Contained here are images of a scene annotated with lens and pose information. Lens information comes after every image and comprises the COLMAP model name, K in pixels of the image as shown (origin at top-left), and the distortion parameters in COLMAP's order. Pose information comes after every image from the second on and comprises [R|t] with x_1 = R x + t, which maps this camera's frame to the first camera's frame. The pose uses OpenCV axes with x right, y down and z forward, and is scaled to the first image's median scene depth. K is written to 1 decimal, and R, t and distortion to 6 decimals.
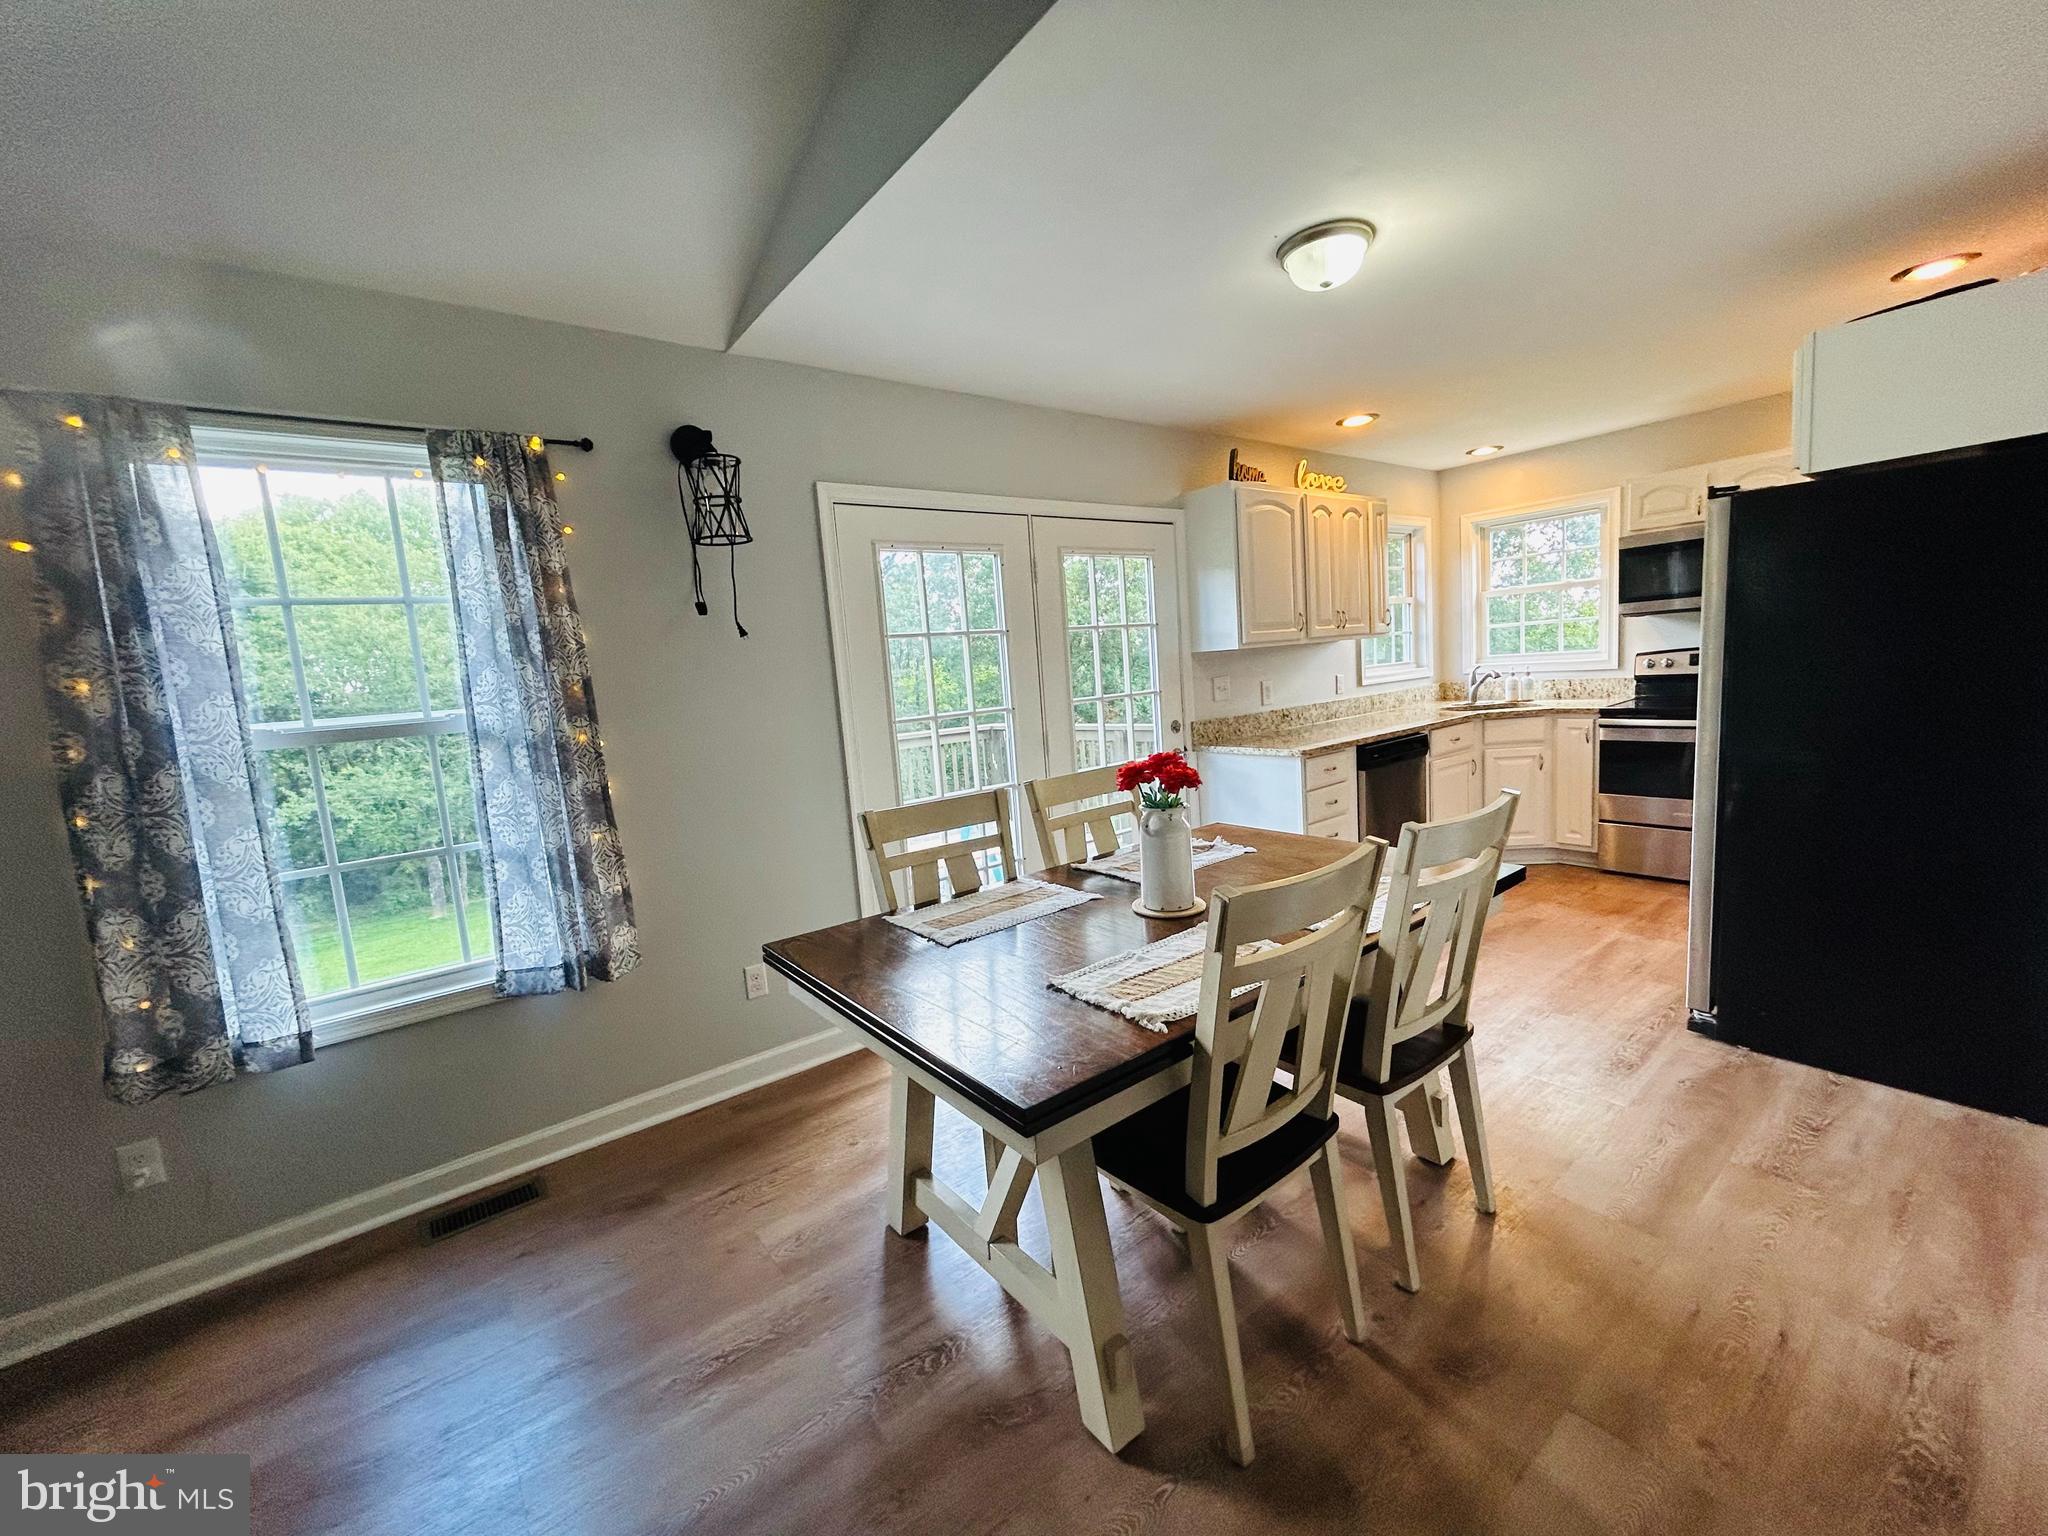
lens RADIAL K [[819.5, 0, 1022.7], [0, 819.5, 764.5], [0, 0, 1]] dist [-0.000912, 0.000396]
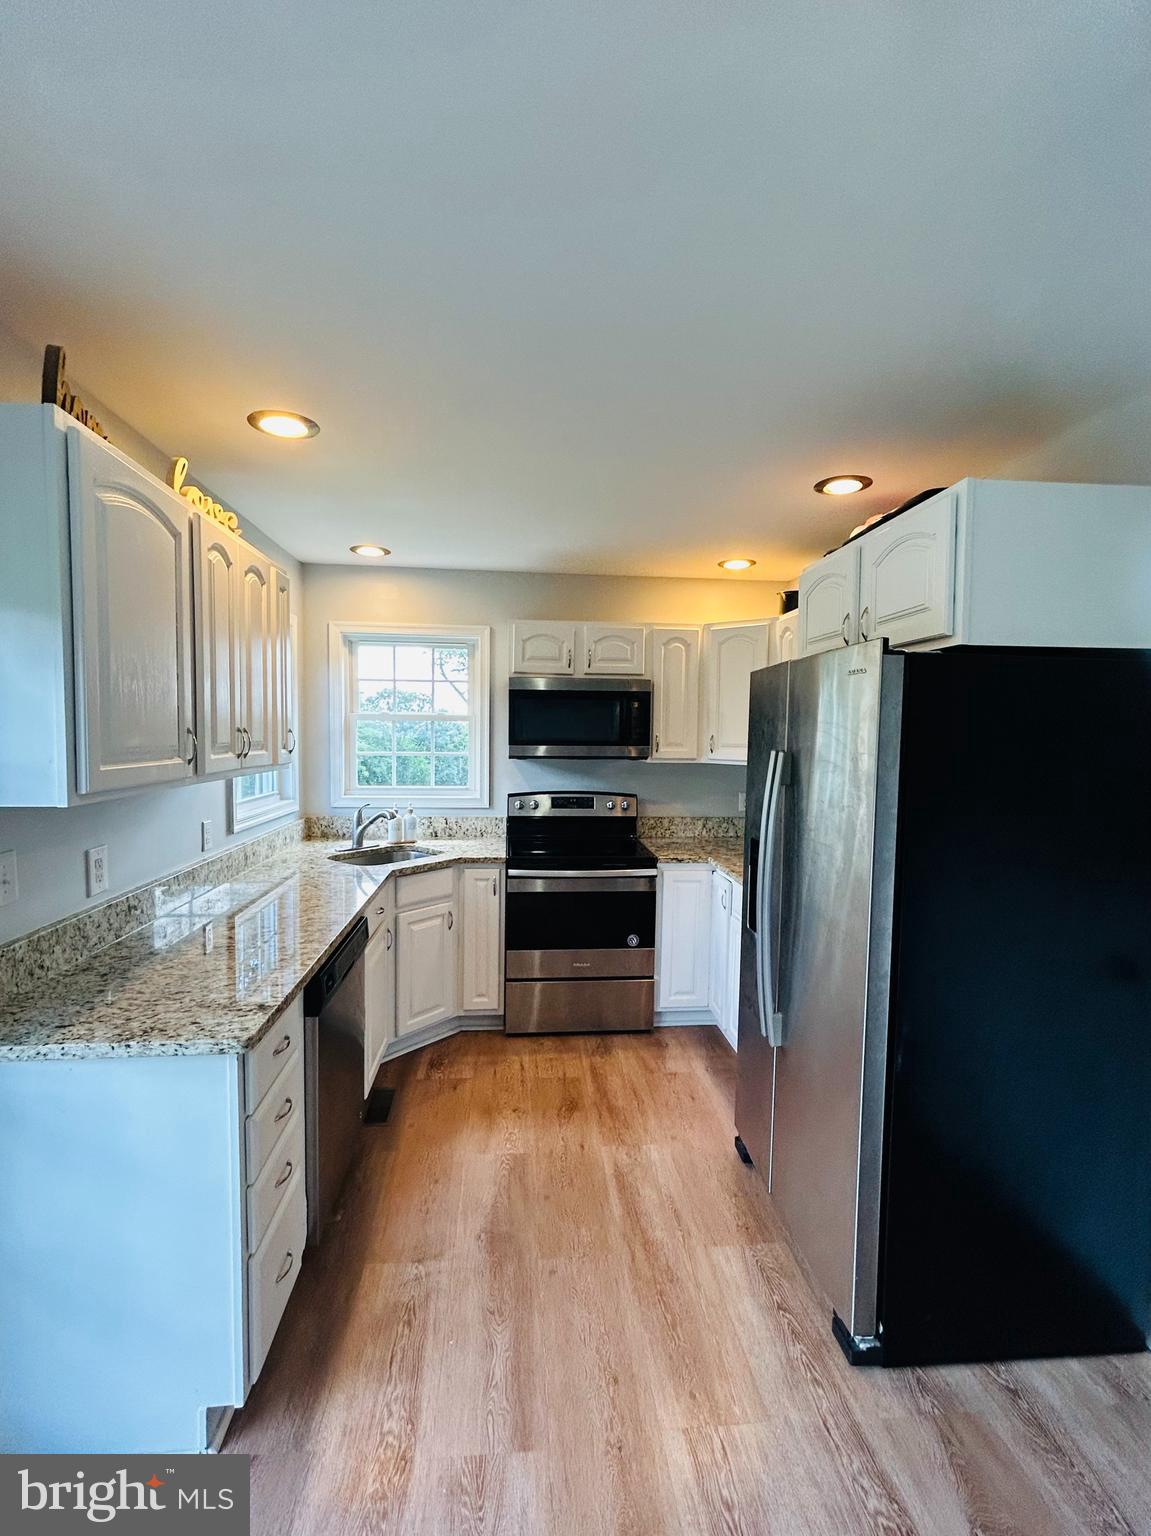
lens RADIAL K [[688.1, 0, 579.7], [0, 688.1, 770.3], [0, 0, 1]] dist [0.001906, 0.000610]
pose [[0.527344, 0.033921, 0.848975, 0.103095], [0.051307, 0.996108, -0.071670, -0.123038], [-0.848102, 0.081353, 0.523551, 0.599163]]
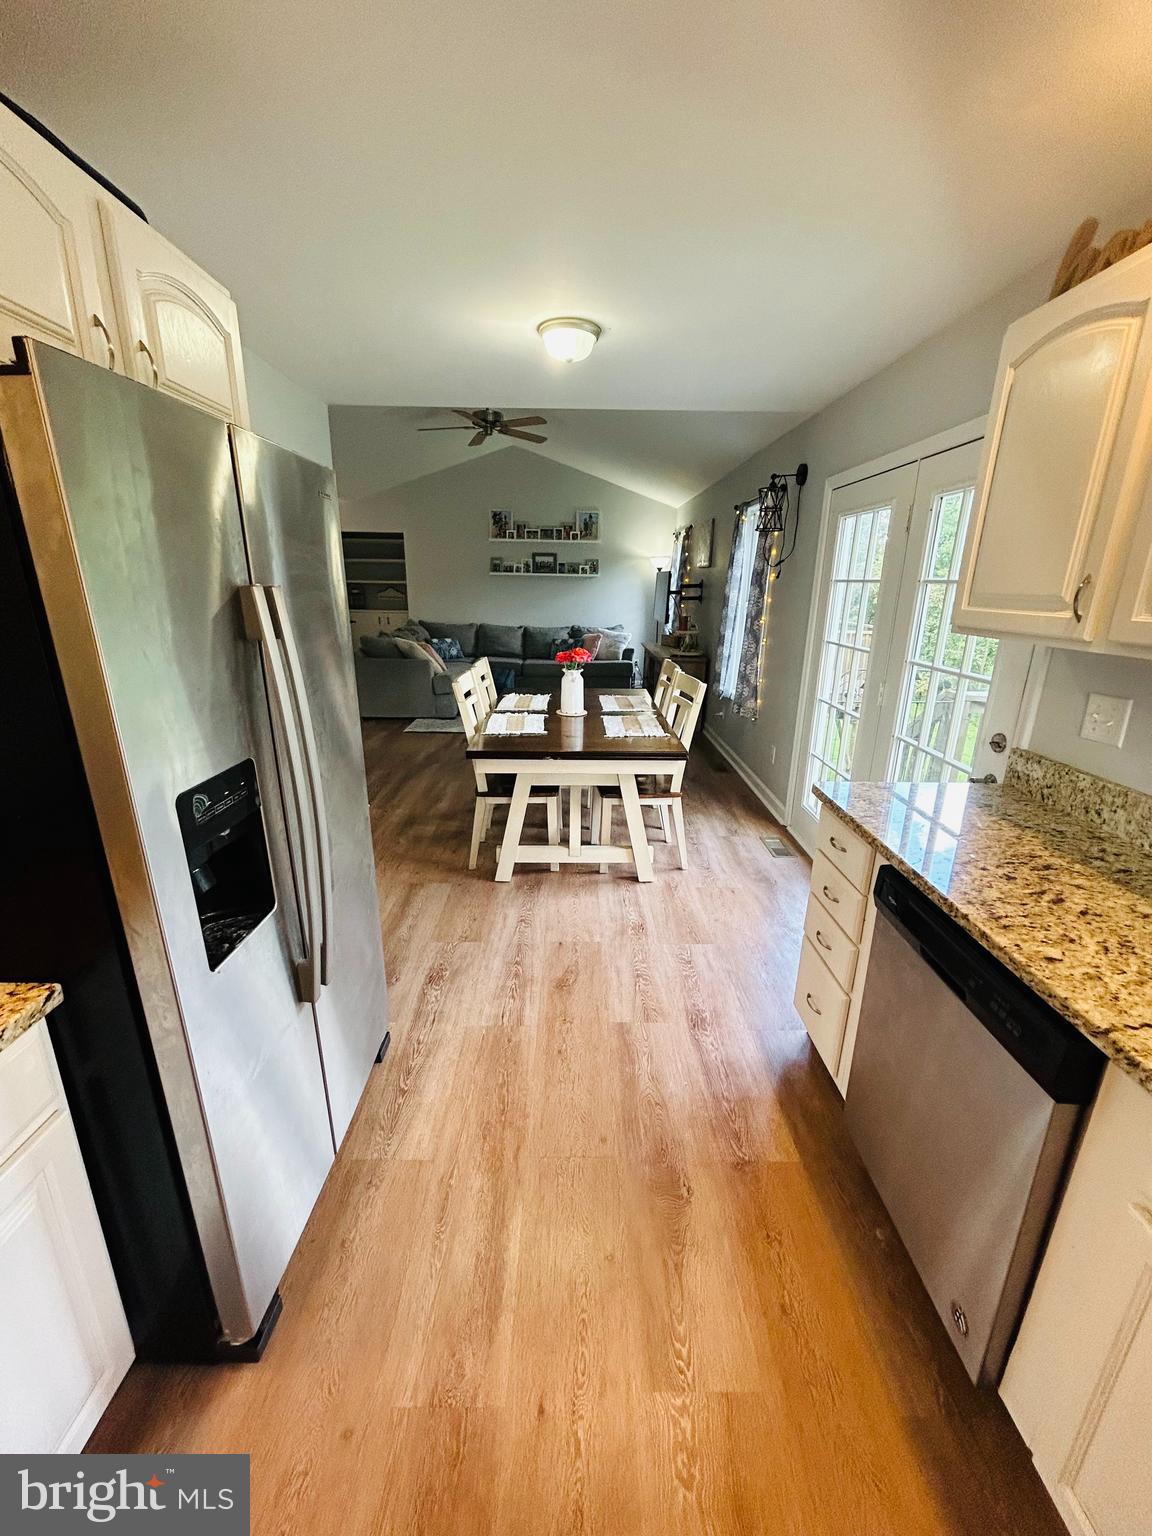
lens RADIAL K [[614.7, 0, 578.5], [0, 614.7, 770.8], [0, 0, 1]] dist [-0.000912, 0.000396]
pose [[-0.604119, 0.296820, -0.739553, 0.811754], [-0.069215, 0.904992, 0.419760, -0.223817], [0.793883, 0.304773, -0.526179, 1.060089]]
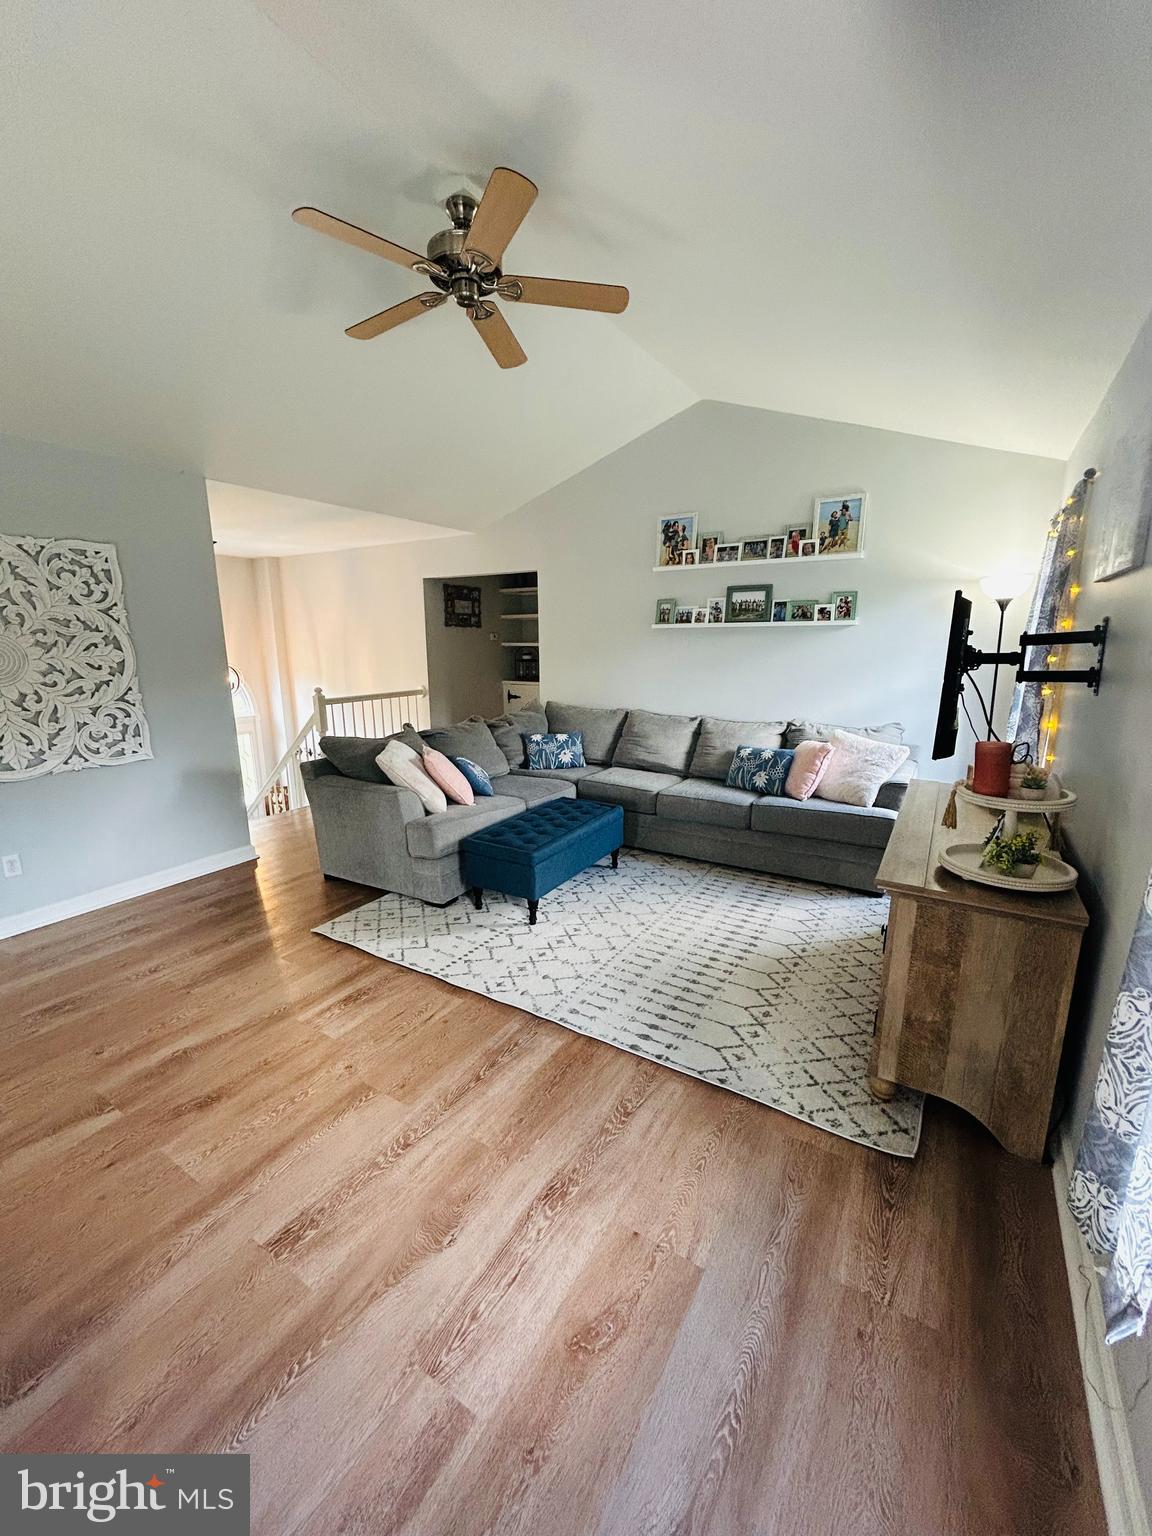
lens RADIAL K [[614.7, 0, 576.8], [0, 614.7, 768.3], [0, 0, 1]] dist [-0.000912, 0.000396]
pose [[-0.934720, 0.149782, -0.322279, -0.246054], [0.033569, 0.940002, 0.339513, -0.077348], [0.353796, 0.306531, -0.883667, 0.595134]]
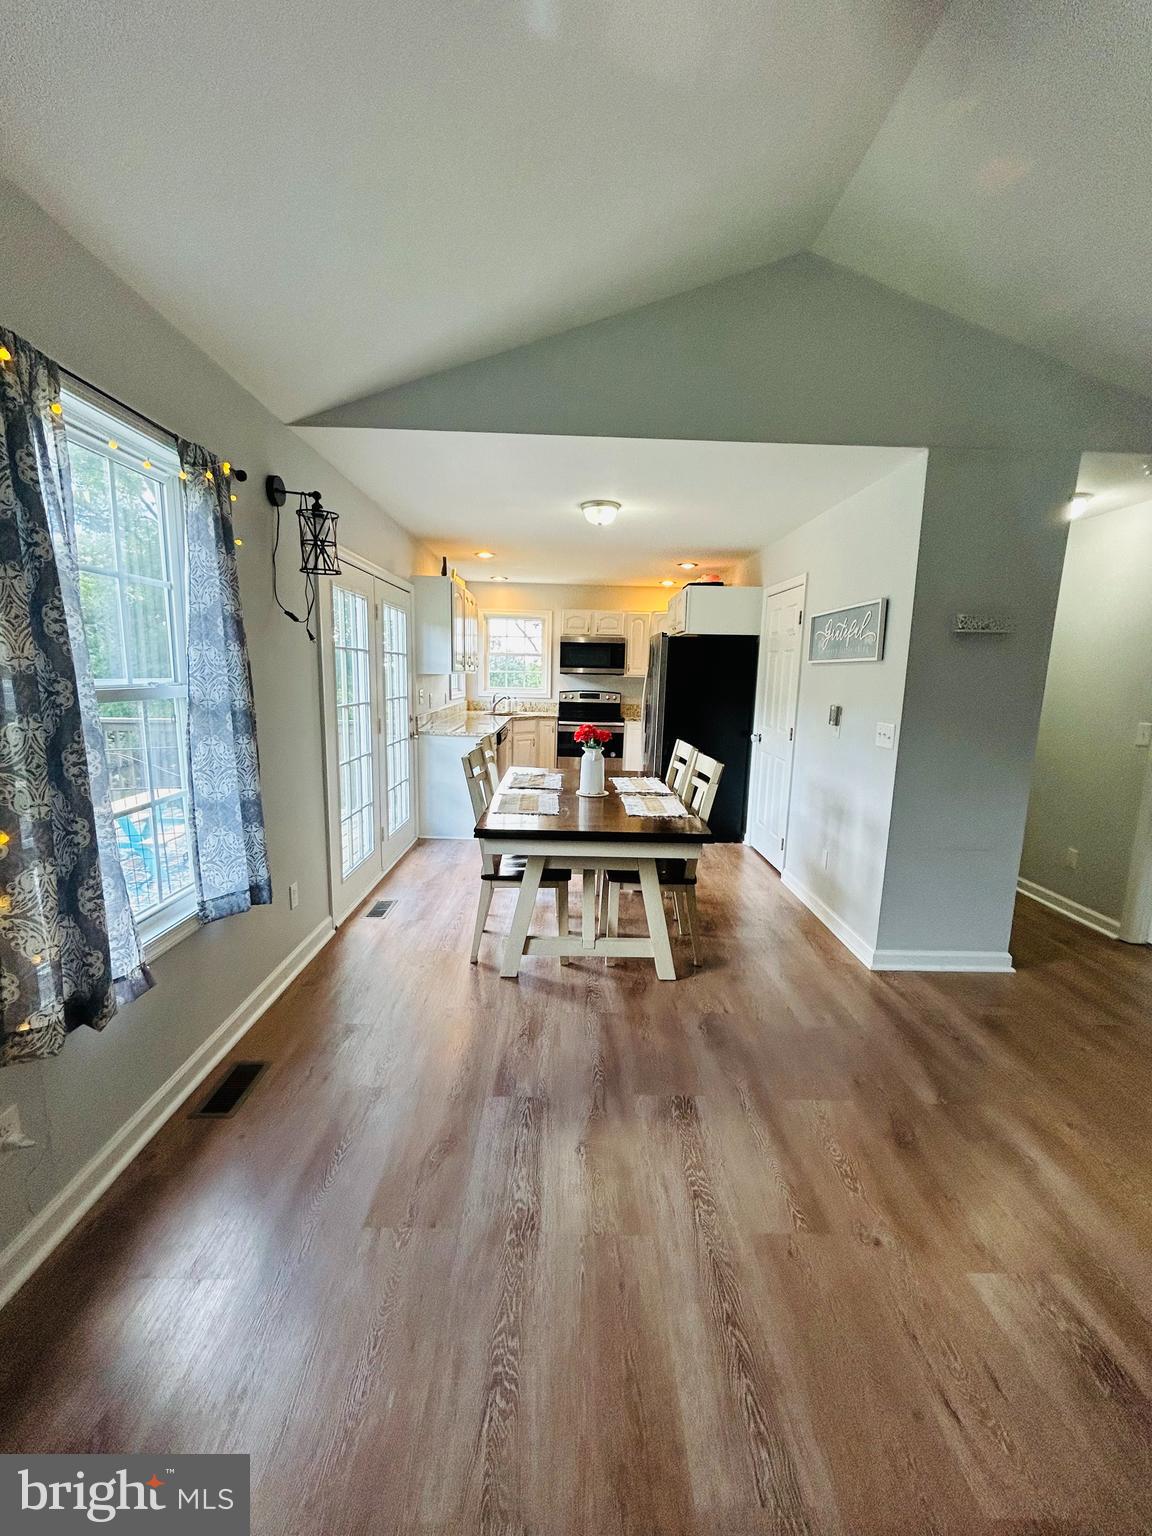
lens RADIAL K [[614.7, 0, 579.7], [0, 614.7, 766.2], [0, 0, 1]] dist [-0.000912, 0.000396]
pose [[0.592651, -0.035143, 0.804692, -0.631280], [0.029640, 0.999323, 0.021814, 0.032137], [-0.804914, 0.010923, 0.593291, 0.015988]]
